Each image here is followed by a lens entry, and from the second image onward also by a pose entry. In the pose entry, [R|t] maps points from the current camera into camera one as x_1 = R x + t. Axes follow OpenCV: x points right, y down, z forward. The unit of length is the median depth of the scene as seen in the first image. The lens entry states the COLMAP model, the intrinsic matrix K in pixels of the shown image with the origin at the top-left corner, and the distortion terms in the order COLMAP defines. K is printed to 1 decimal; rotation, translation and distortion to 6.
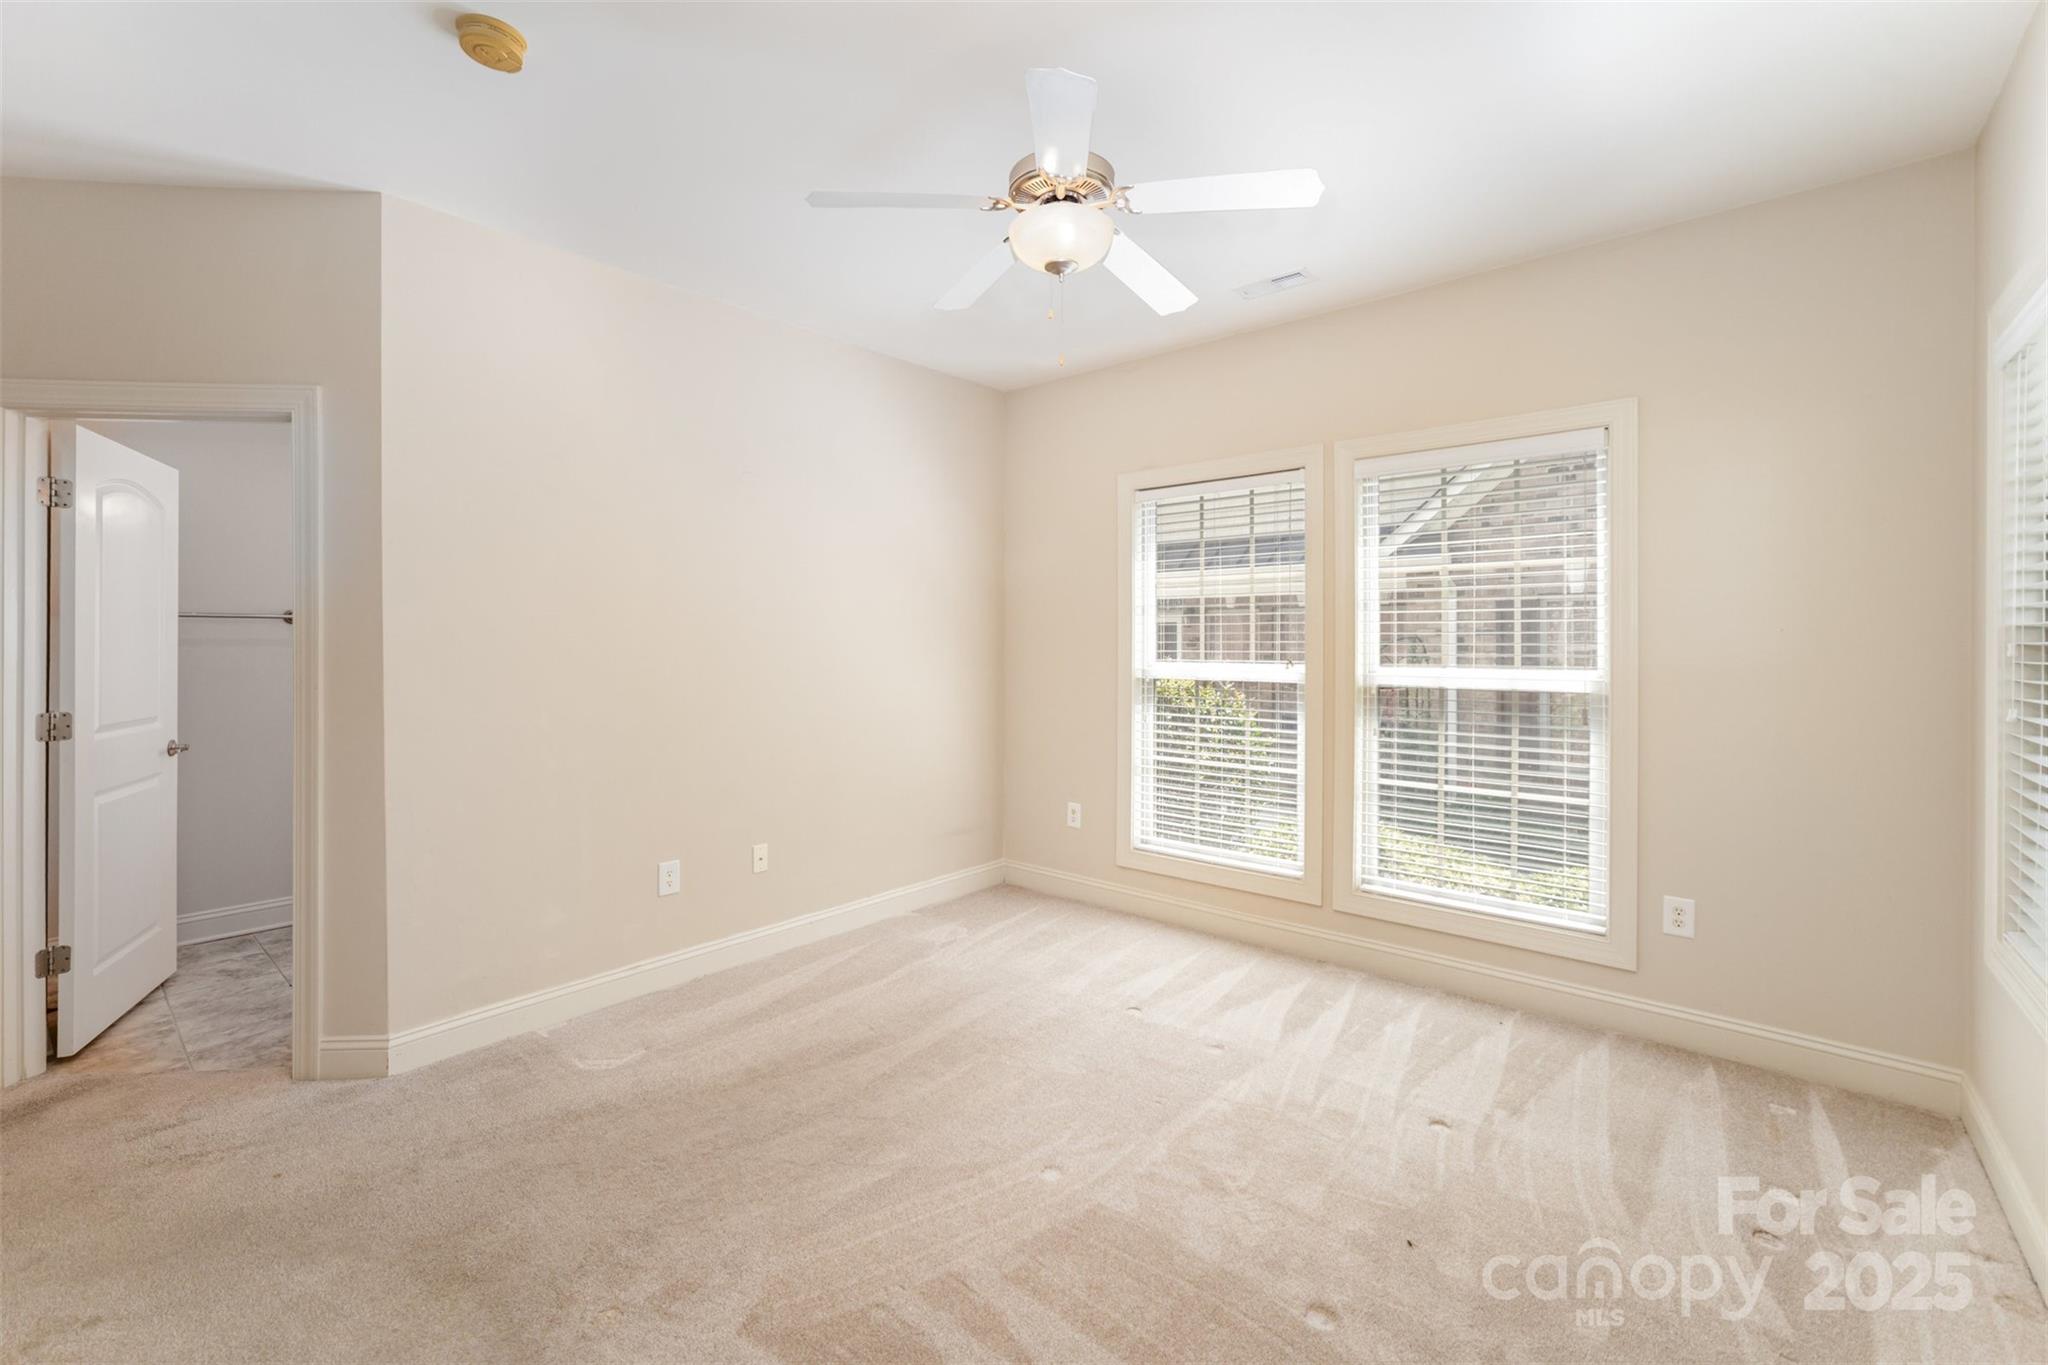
lens RADIAL K [[929.3, 0, 1032.0], [0, 929.3, 638.6], [0, 0, 1]] dist [-0.001735, 0.001349]
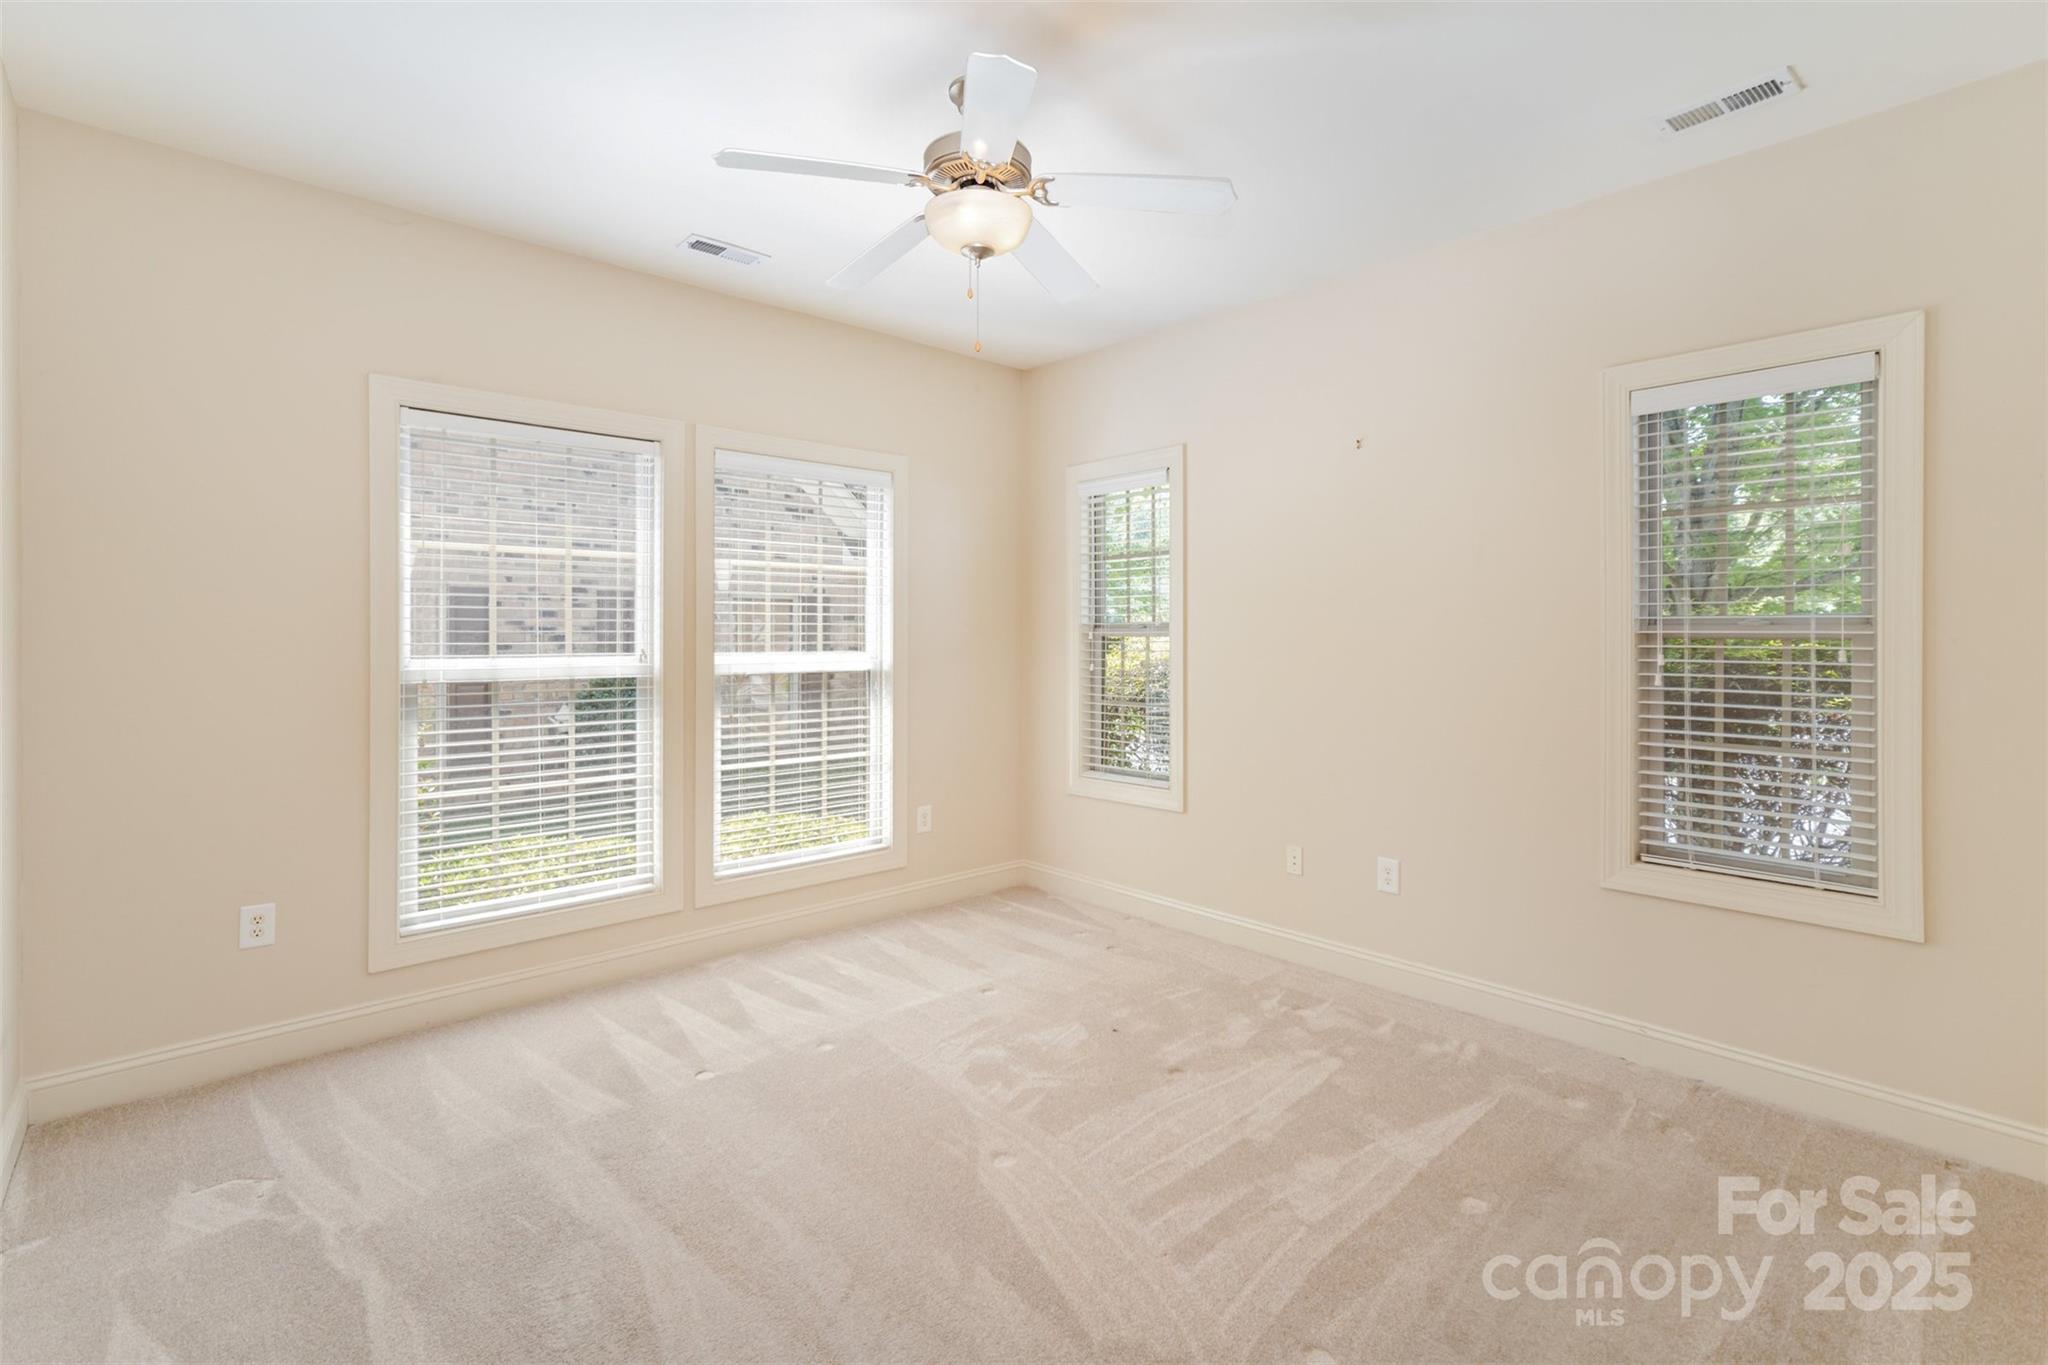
lens RADIAL K [[986.5, 0, 1026.0], [0, 986.5, 642.1], [0, 0, 1]] dist [-0.002153, 0.000615]
pose [[0.059520, -0.013390, 0.998137, -0.731870], [-0.010156, 0.999850, 0.014019, -0.003314], [-0.998175, -0.010972, 0.059375, 0.646890]]
